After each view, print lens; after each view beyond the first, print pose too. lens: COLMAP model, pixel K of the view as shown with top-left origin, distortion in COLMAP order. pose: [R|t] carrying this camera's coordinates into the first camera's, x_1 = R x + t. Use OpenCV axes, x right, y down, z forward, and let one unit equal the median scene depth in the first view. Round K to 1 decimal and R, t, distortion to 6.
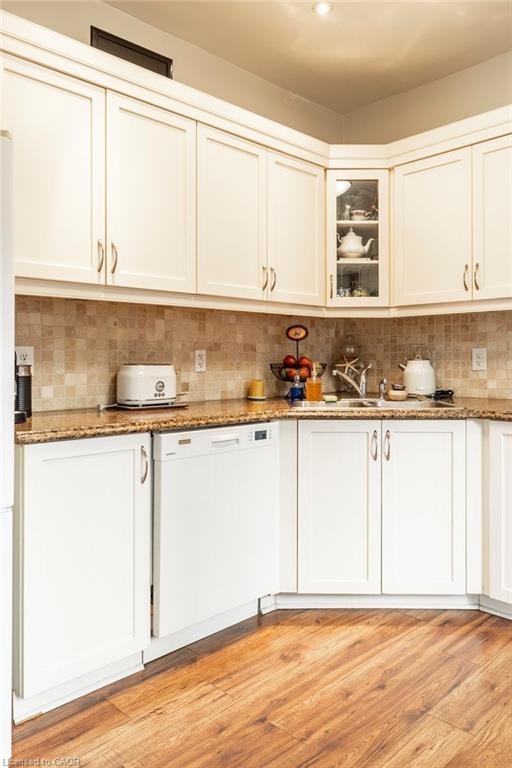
lens RADIAL K [[573.6, 0, 259.4], [0, 573.6, 359.4], [0, 0, 1]] dist [-0.002877, -0.002618]
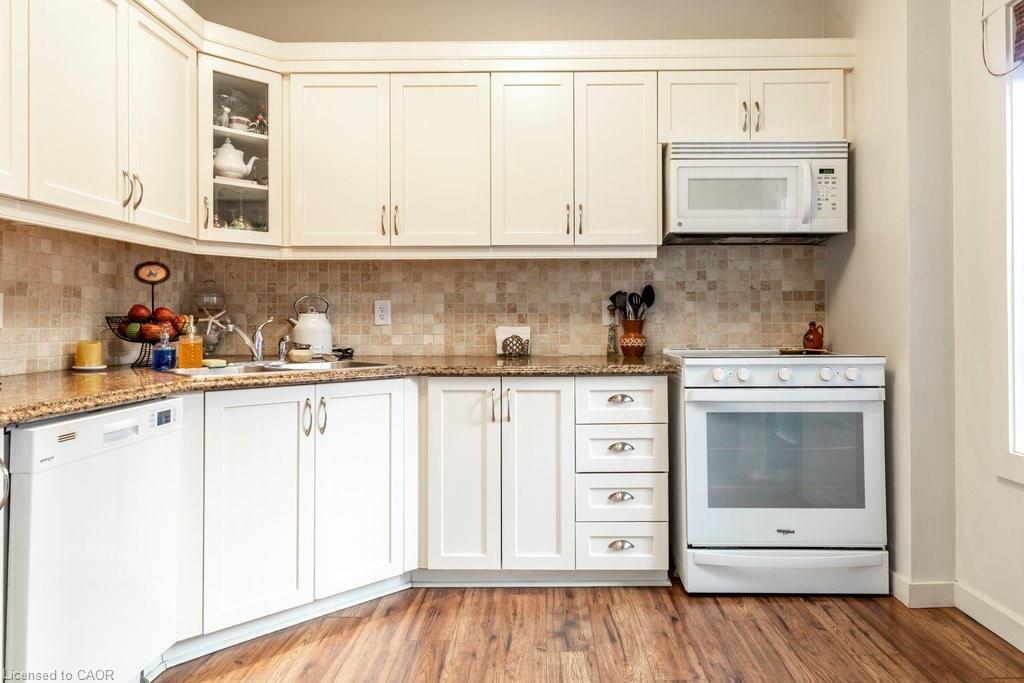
lens RADIAL K [[678.0, 0, 544.2], [0, 678.0, 312.0], [0, 0, 1]] dist [0.003528, -0.001299]
pose [[0.697622, 0.009339, 0.716405, -0.210944], [-0.001390, 0.999931, -0.011681, 0.011552], [-0.716465, 0.007153, 0.697587, 0.084771]]
